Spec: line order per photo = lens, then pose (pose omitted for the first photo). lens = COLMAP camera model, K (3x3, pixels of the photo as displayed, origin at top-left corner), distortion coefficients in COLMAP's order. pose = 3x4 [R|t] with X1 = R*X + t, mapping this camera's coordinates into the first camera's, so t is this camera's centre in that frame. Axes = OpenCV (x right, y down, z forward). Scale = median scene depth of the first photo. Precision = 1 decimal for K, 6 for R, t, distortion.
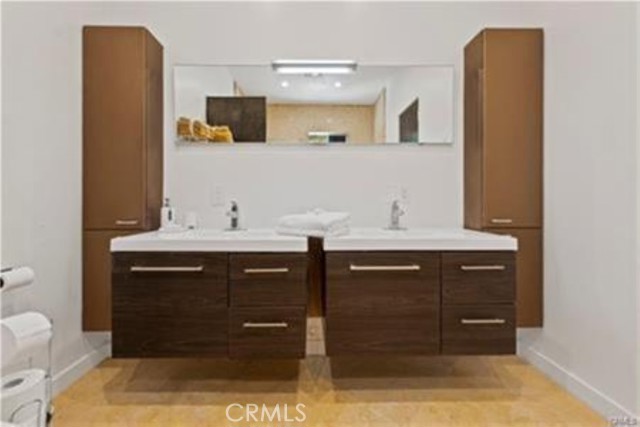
lens RADIAL K [[267.0, 0, 317.6], [0, 267.0, 204.4], [0, 0, 1]] dist [-0.000384, -0.000138]
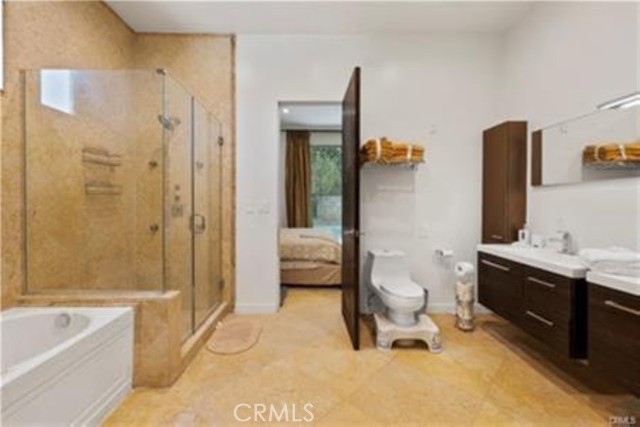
lens RADIAL K [[267.0, 0, 317.6], [0, 267.0, 204.4], [0, 0, 1]] dist [-0.000384, -0.000138]
pose [[0.004274, 0.004338, -0.999981, 1.087566], [-0.006321, 0.999971, 0.004311, -0.155089], [0.999971, 0.006303, 0.004301, -0.213918]]
